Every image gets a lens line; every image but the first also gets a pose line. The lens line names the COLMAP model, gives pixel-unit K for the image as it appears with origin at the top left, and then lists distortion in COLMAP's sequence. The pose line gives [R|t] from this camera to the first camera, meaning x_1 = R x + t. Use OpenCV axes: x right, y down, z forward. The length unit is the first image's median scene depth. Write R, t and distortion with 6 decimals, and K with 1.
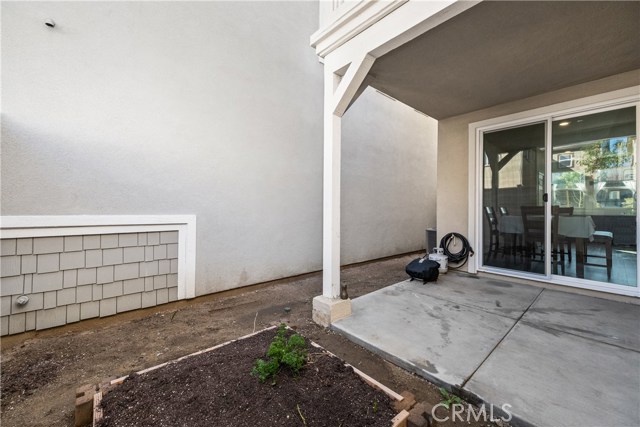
lens RADIAL K [[257.4, 0, 320.0], [0, 257.4, 213.5], [0, 0, 1]] dist [-0.001154, -0.000372]
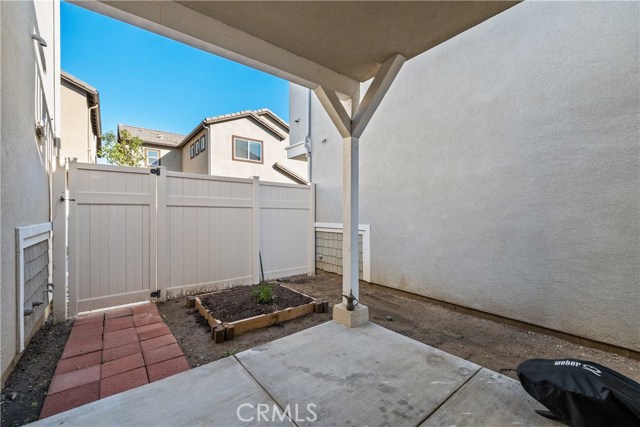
lens RADIAL K [[267.9, 0, 320.0], [0, 267.9, 213.5], [0, 0, 1]] dist [0.000836, 0.000050]
pose [[-0.044495, -0.005939, -0.998992, 1.137980], [-0.026091, 0.999648, -0.004781, -0.048800], [0.998669, 0.025852, -0.044634, 0.875475]]
